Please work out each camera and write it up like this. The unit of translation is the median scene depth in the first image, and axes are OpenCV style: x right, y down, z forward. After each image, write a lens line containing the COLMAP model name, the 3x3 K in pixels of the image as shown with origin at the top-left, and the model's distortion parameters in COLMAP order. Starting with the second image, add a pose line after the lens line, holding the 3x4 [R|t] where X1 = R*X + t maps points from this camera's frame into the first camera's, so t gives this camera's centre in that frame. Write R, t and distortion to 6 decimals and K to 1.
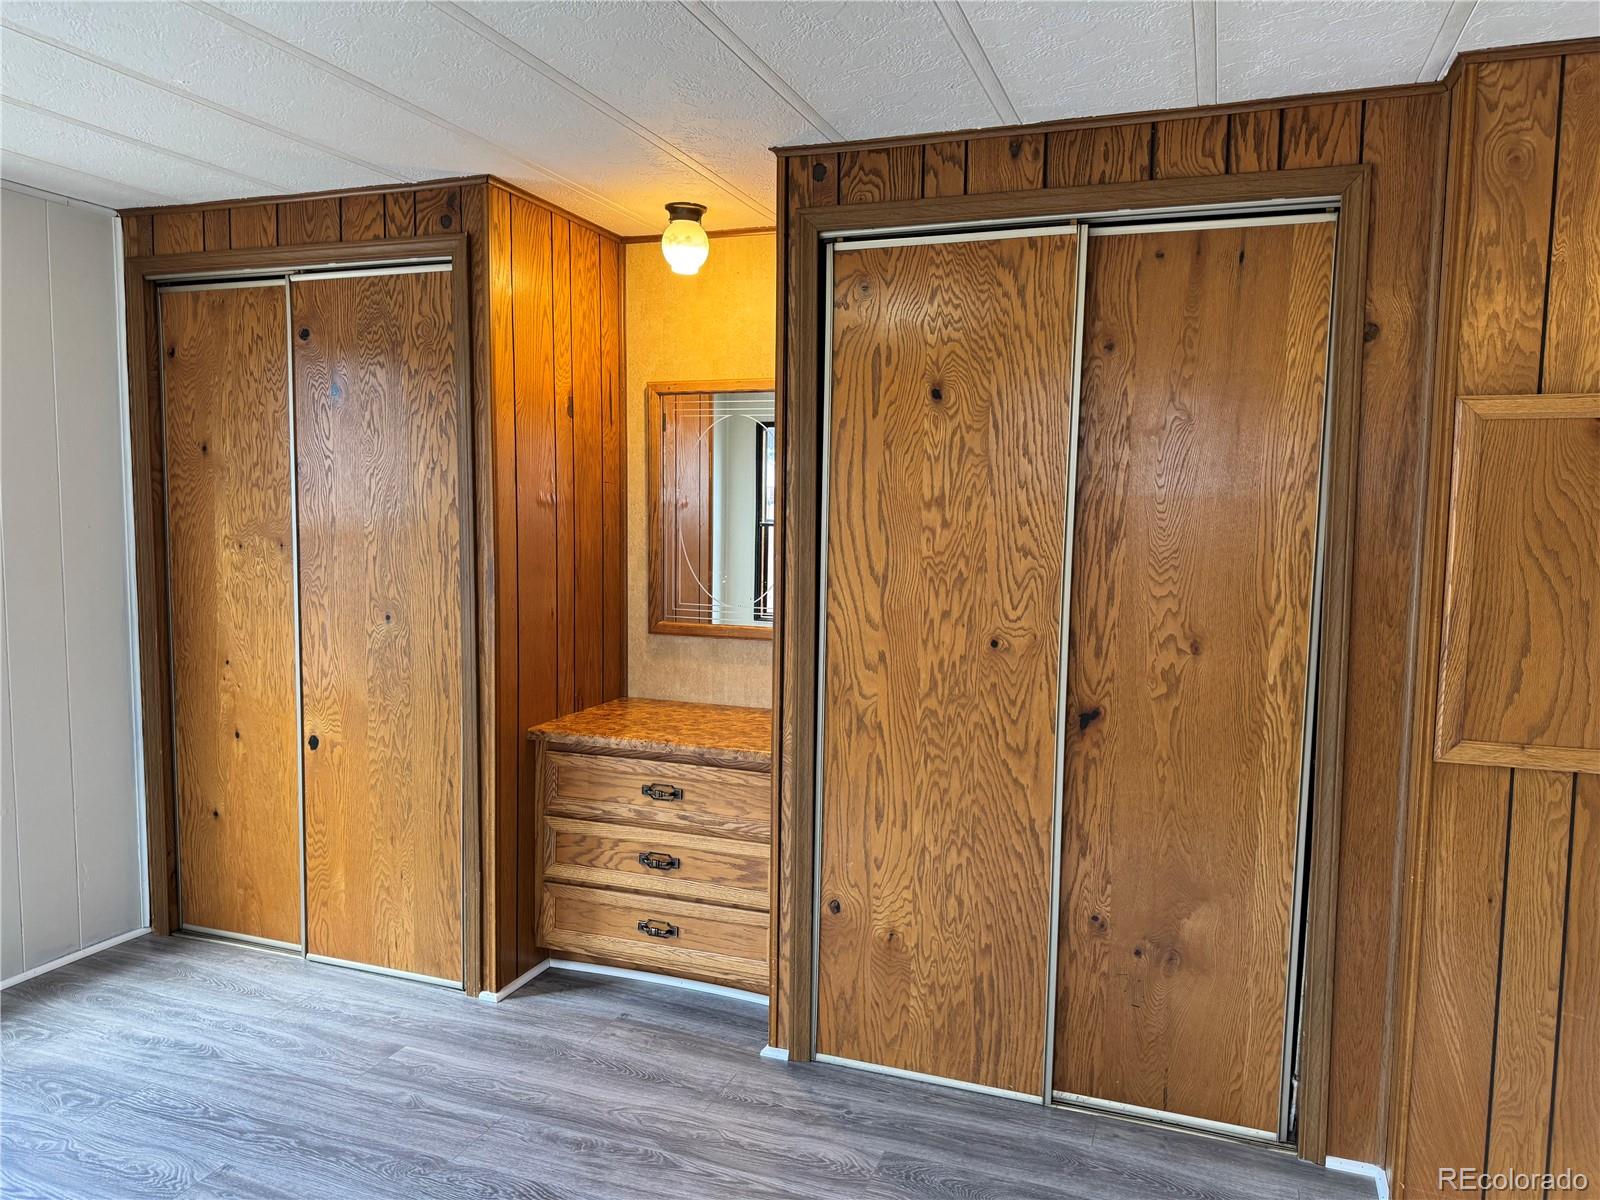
lens RADIAL K [[1149.3, 0, 797.6], [0, 1149.3, 620.8], [0, 0, 1]] dist [0.144178, -0.209163]
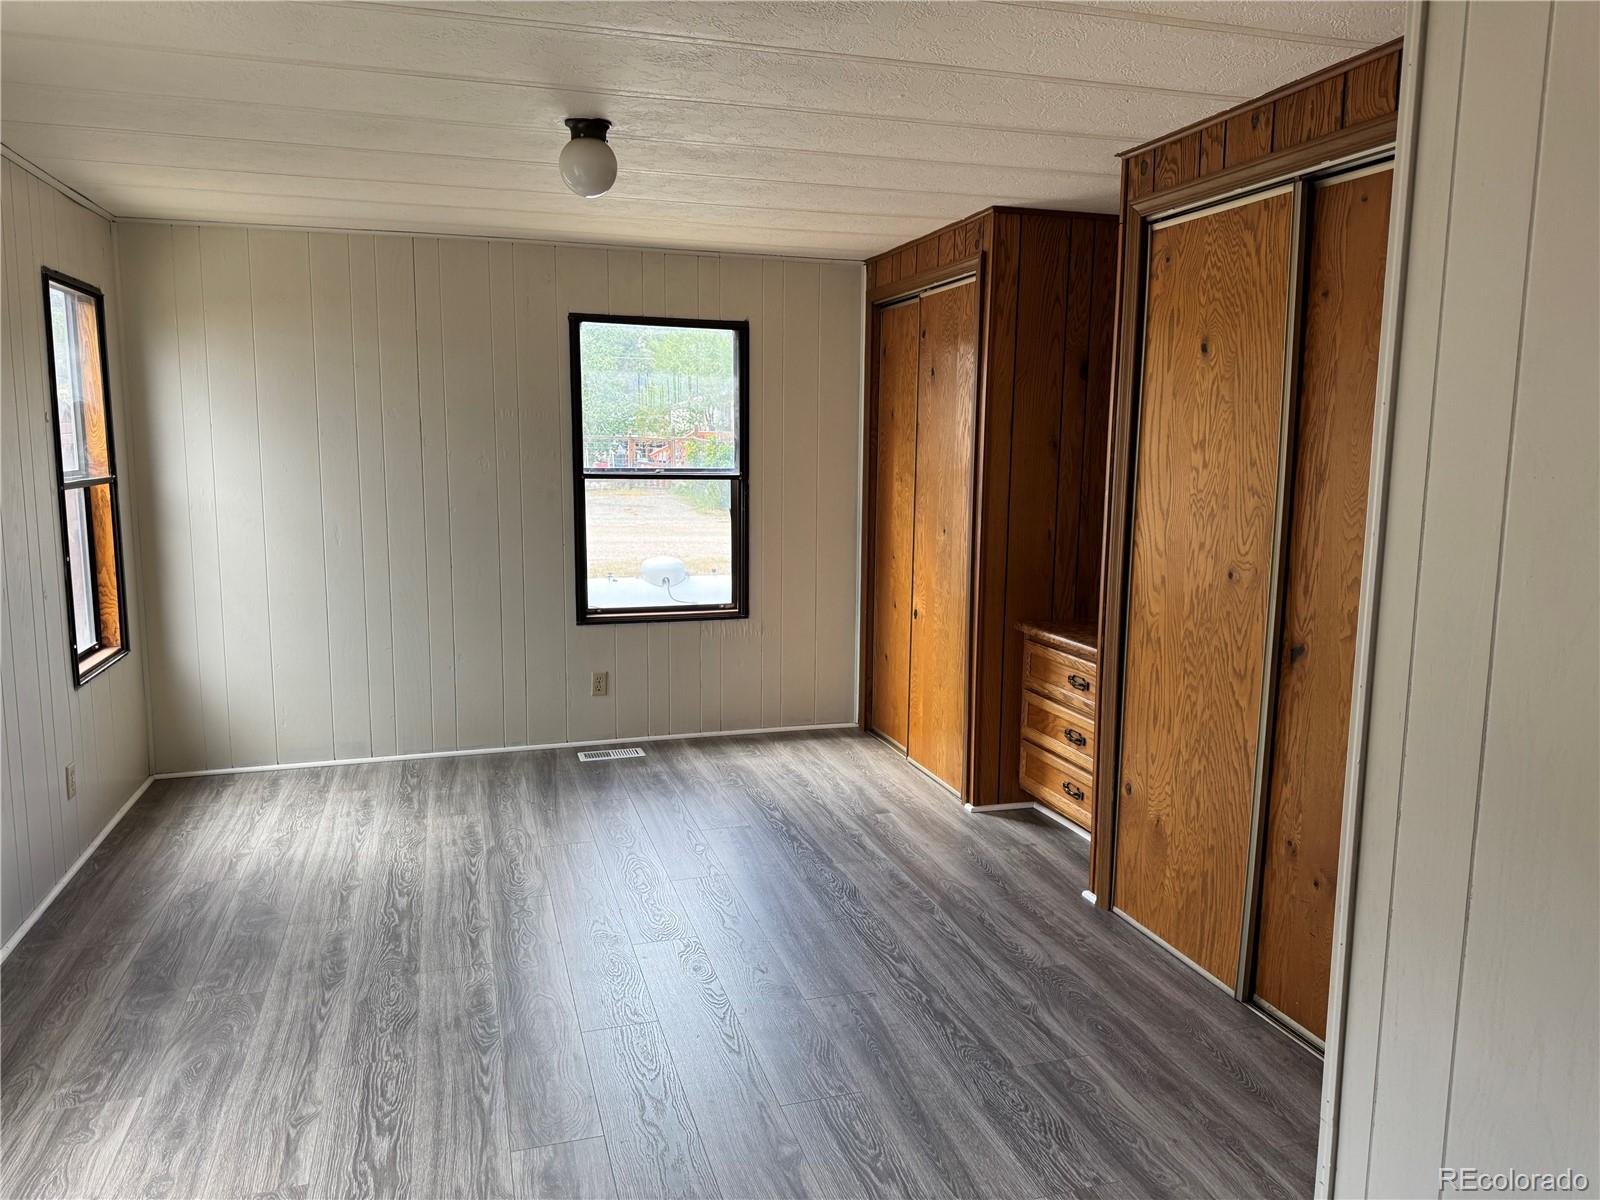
lens RADIAL K [[1149.3, 0, 797.6], [0, 1149.3, 620.8], [0, 0, 1]] dist [0.144178, -0.209163]
pose [[0.602248, 0.117342, -0.789638, 0.786358], [-0.085071, 0.992939, 0.082670, 0.005882], [0.793763, 0.017387, 0.607978, 0.001067]]
